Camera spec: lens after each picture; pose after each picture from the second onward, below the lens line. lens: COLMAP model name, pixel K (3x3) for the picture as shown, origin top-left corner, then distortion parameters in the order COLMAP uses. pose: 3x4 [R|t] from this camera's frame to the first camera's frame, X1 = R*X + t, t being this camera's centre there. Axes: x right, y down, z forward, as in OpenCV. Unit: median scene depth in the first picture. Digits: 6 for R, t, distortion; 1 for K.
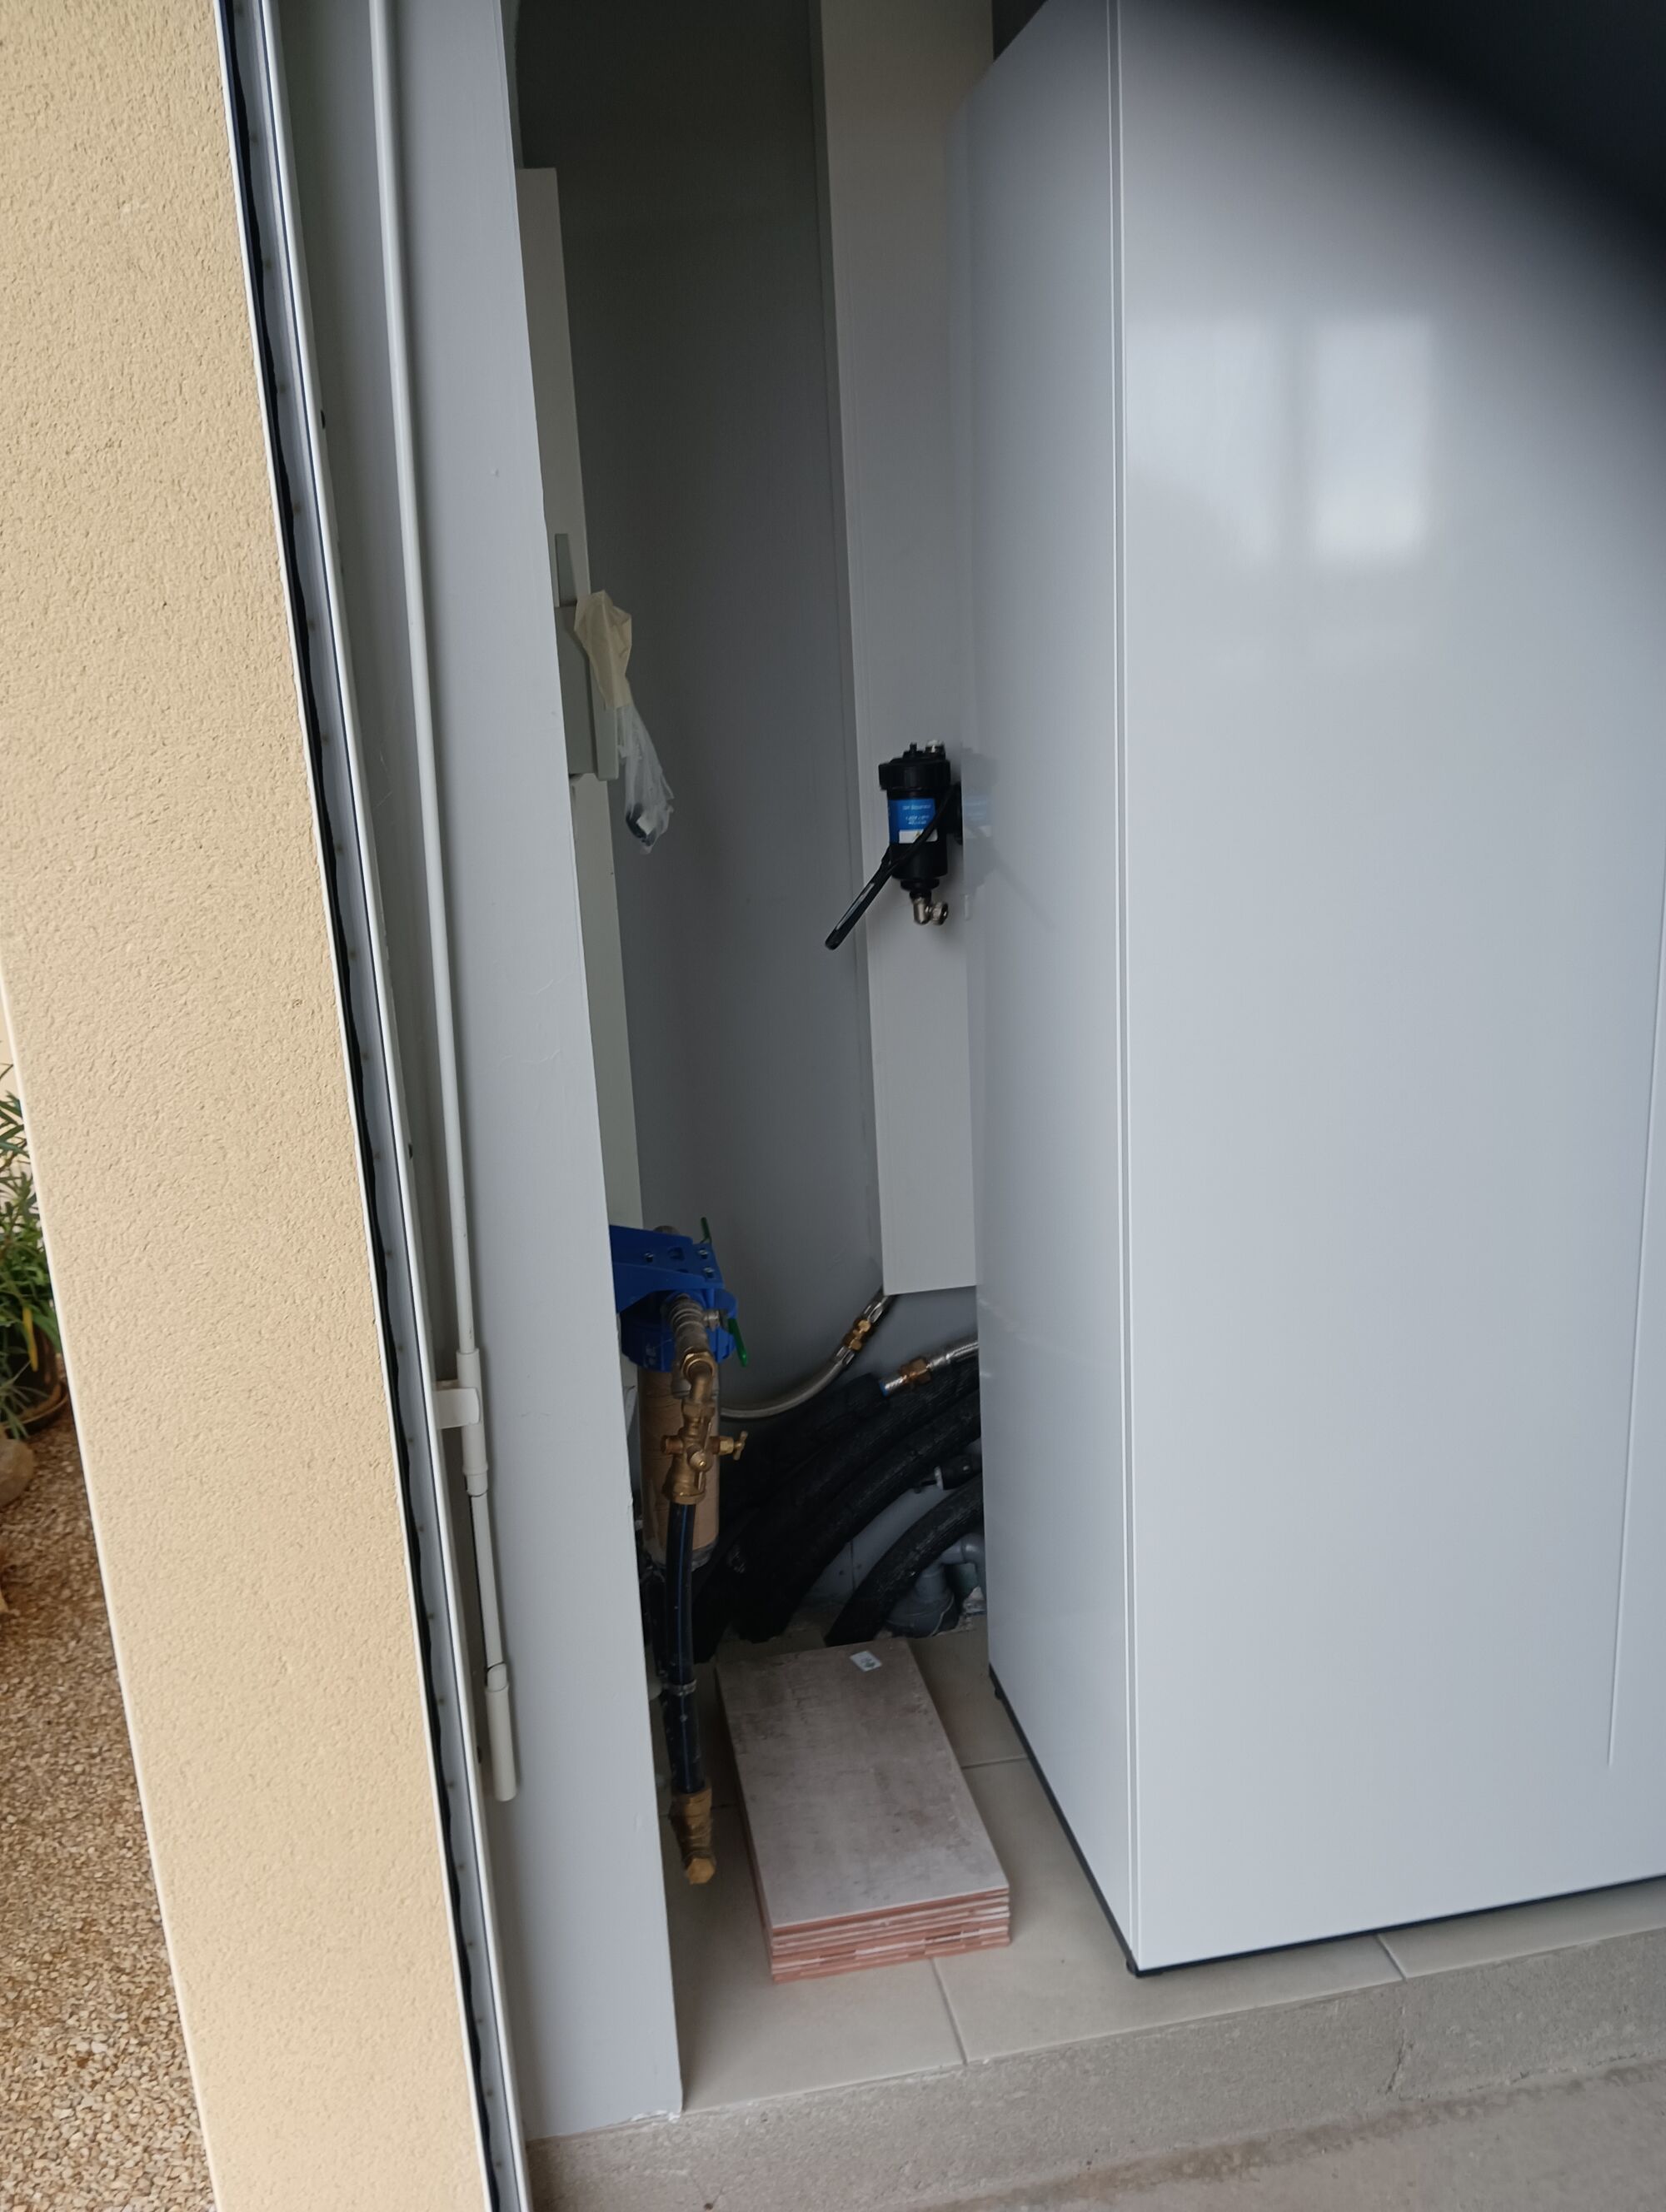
lens RADIAL K [[1835.7, 0, 833.0], [0, 1835.7, 1106.0], [0, 0, 1]] dist [0.000824, 0.000090]
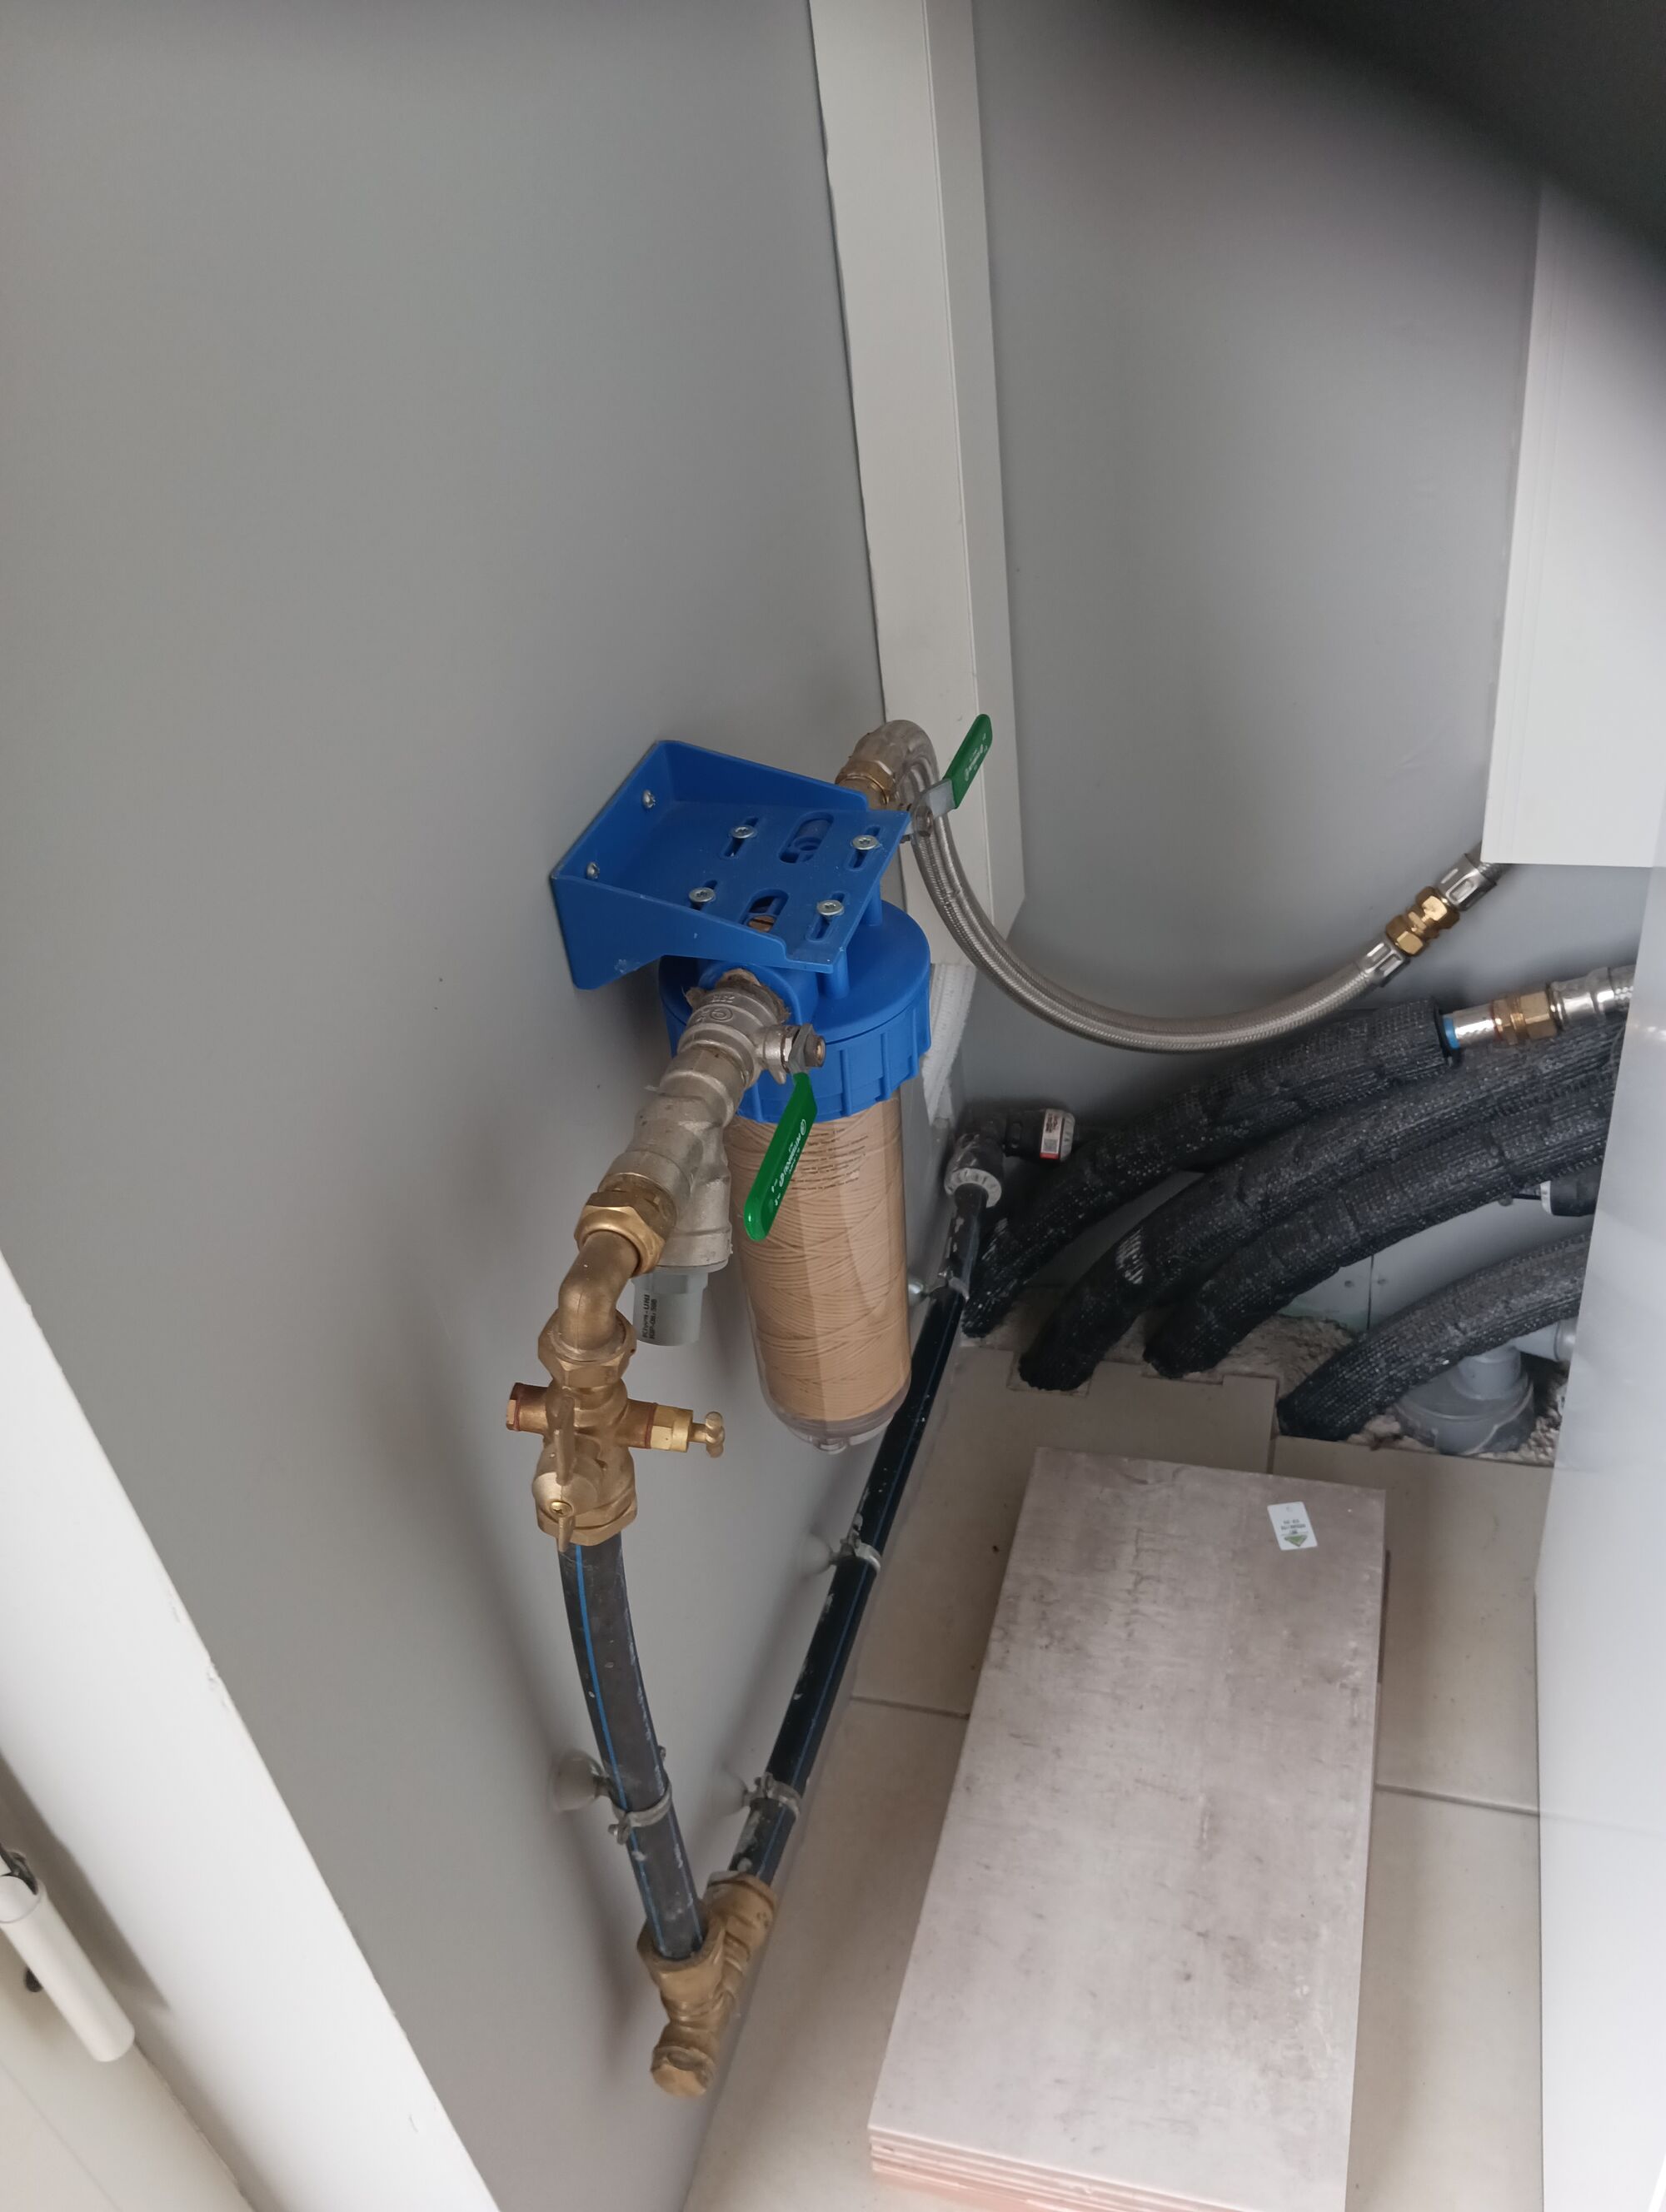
lens RADIAL K [[1869.5, 0, 833.0], [0, 1869.5, 1106.0], [0, 0, 1]] dist [0.129713, -0.231434]
pose [[0.896734, 0.215268, -0.386687, 0.081180], [-0.041657, 0.910909, 0.410498, -0.035629], [0.440605, -0.352000, 0.825811, 0.487647]]
